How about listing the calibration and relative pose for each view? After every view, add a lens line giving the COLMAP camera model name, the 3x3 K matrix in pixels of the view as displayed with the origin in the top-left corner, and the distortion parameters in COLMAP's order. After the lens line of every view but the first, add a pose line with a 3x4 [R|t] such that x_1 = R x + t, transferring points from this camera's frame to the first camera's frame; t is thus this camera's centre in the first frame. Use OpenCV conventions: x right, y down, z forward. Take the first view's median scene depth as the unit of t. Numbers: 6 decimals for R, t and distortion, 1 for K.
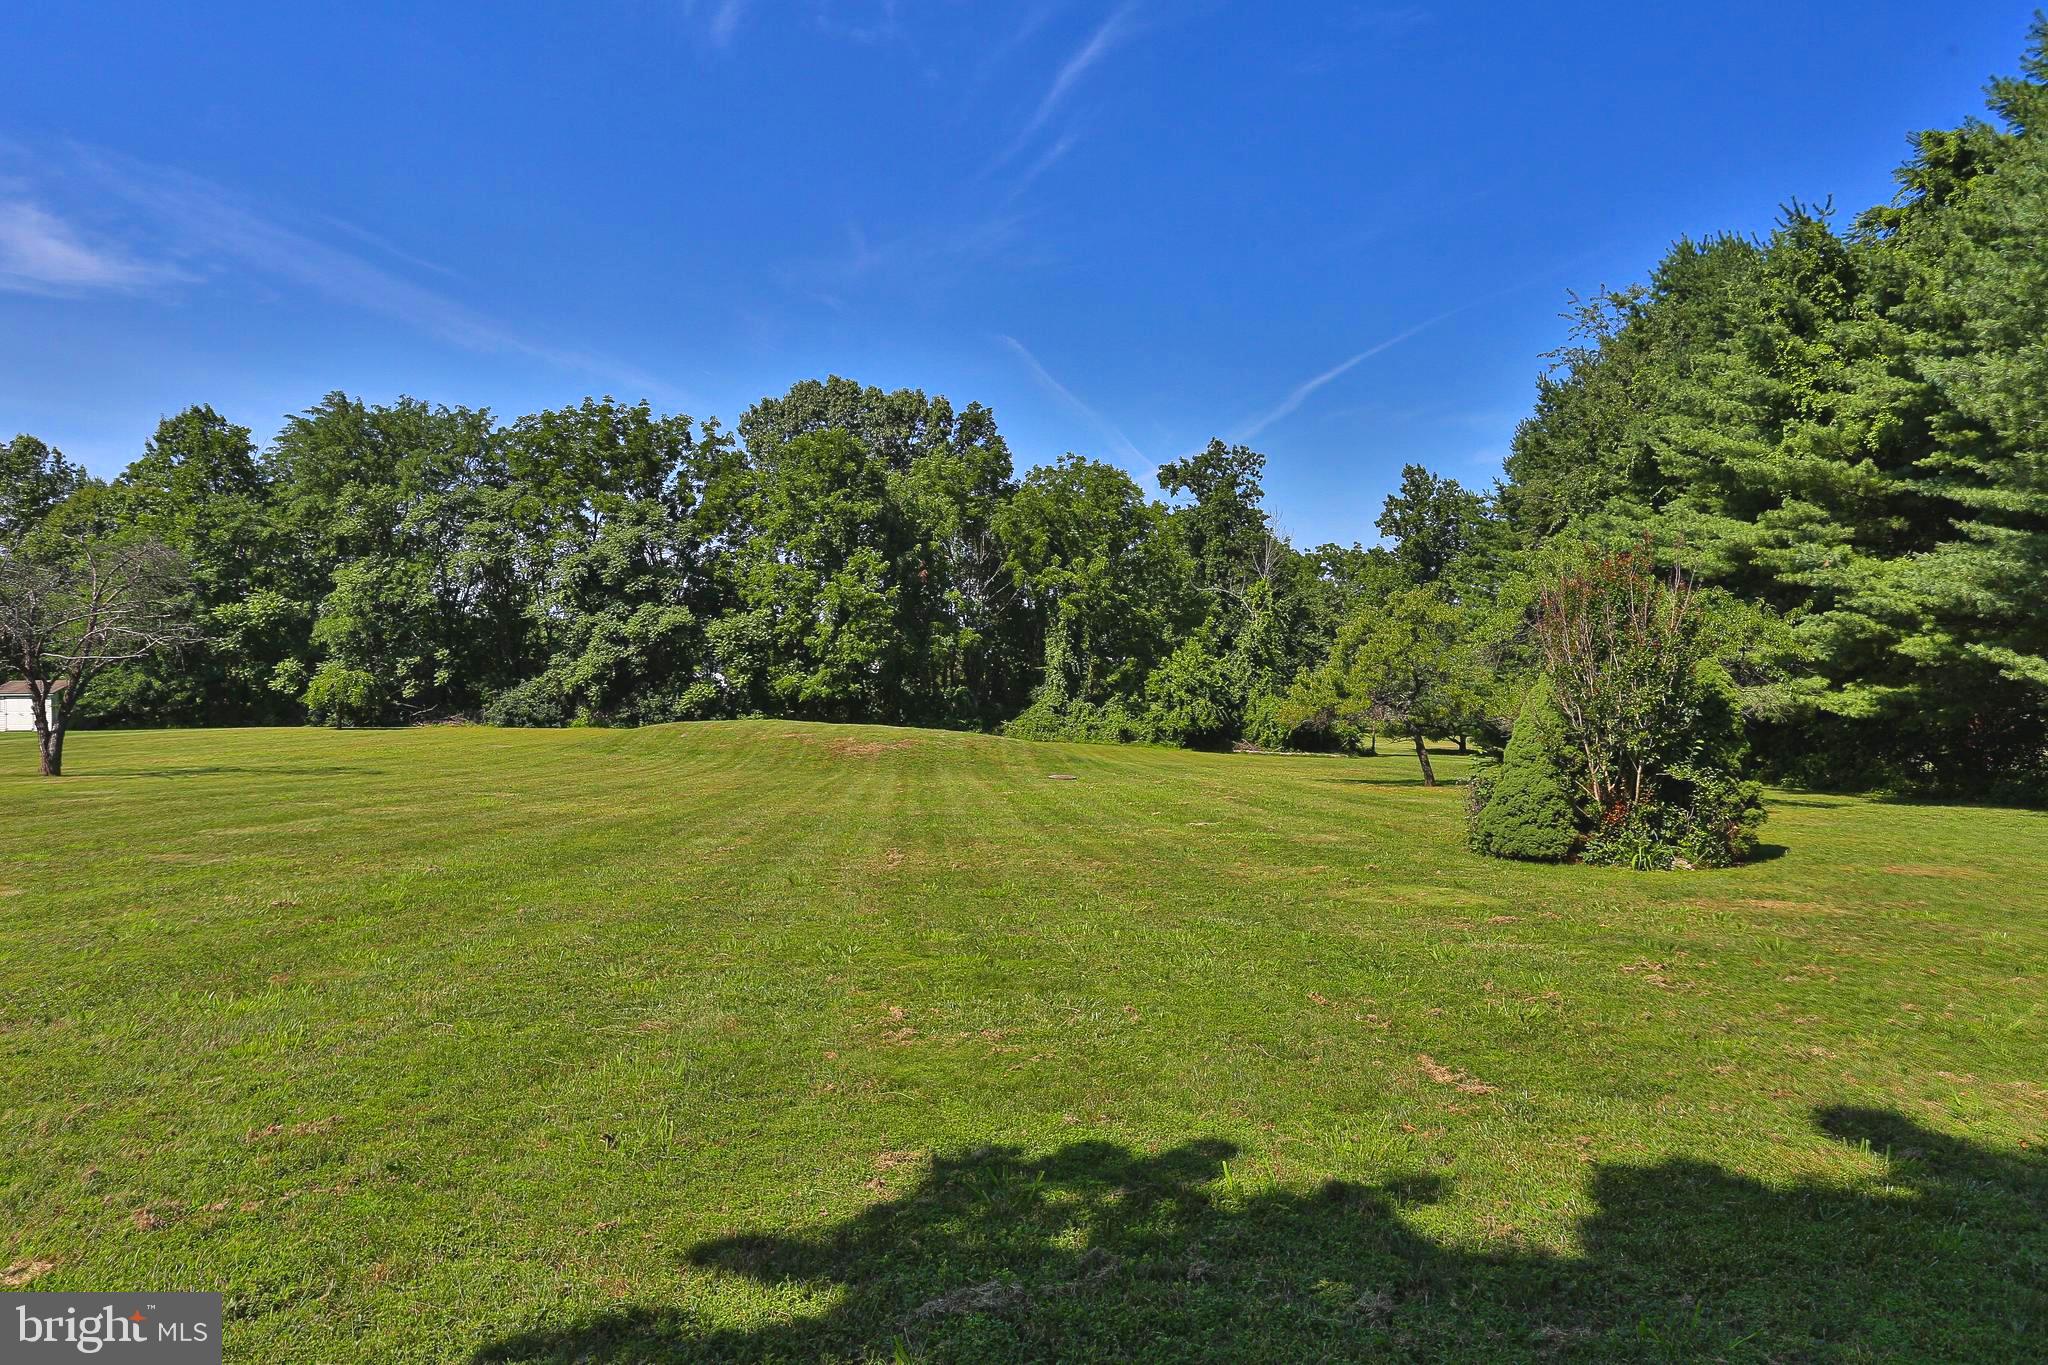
lens RADIAL K [[1288.5, 0, 1023.3], [0, 1288.5, 674.2], [0, 0, 1]] dist [0.009439, 0.004417]
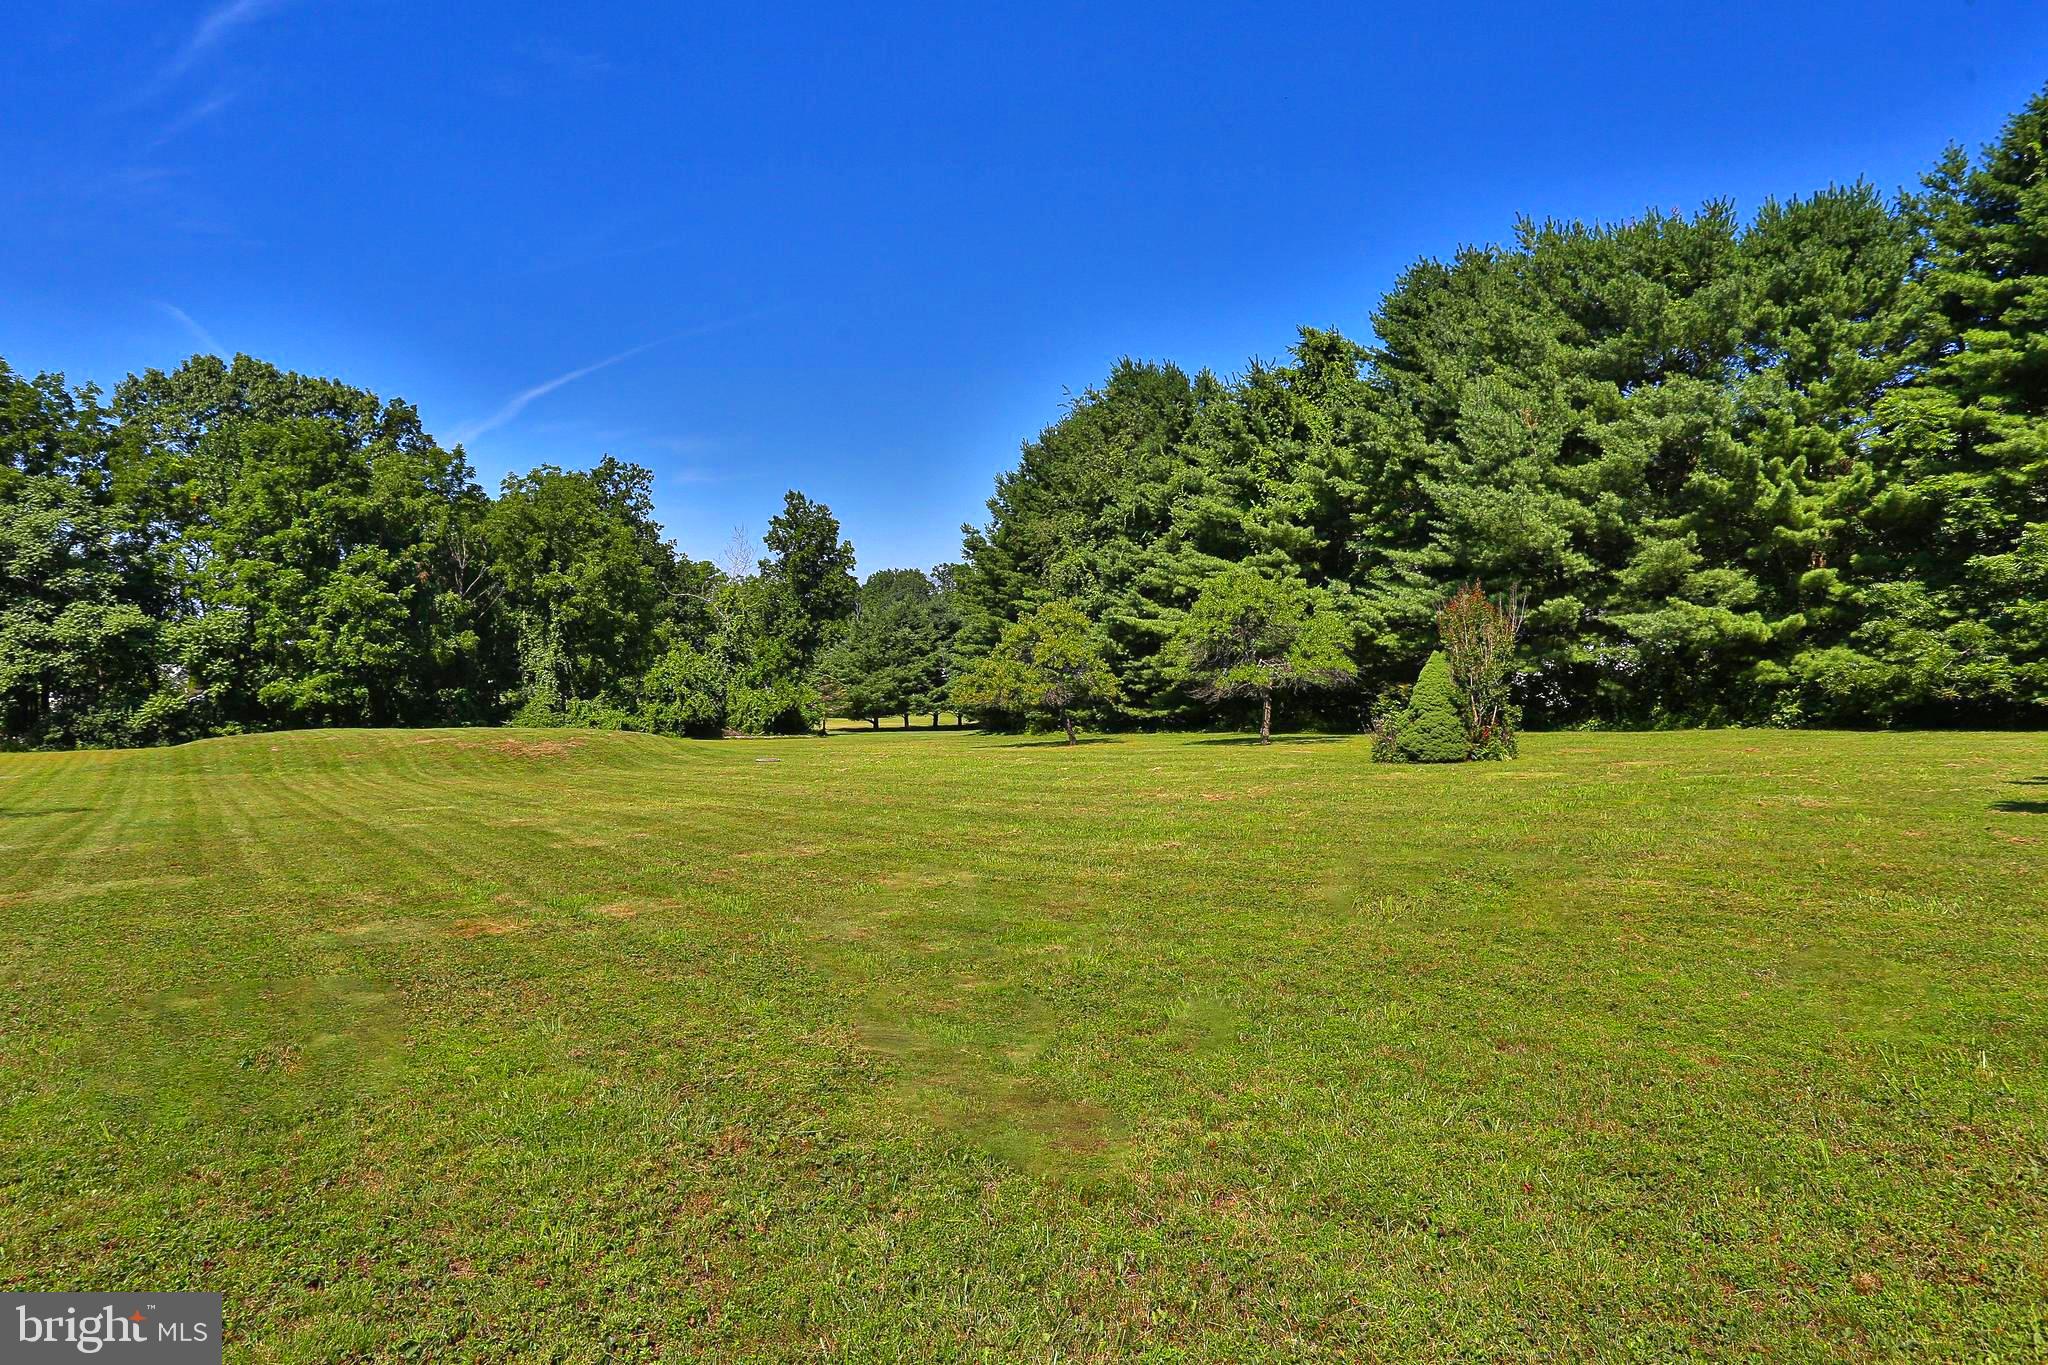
lens RADIAL K [[1166.7, 0, 1022.8], [0, 1166.7, 679.6], [0, 0, 1]] dist [-0.001409, 0.002037]
pose [[0.808866, -0.027490, 0.587350, -0.241626], [0.022689, 0.999622, 0.015540, -0.001702], [-0.587555, 0.000756, 0.809184, 0.010548]]
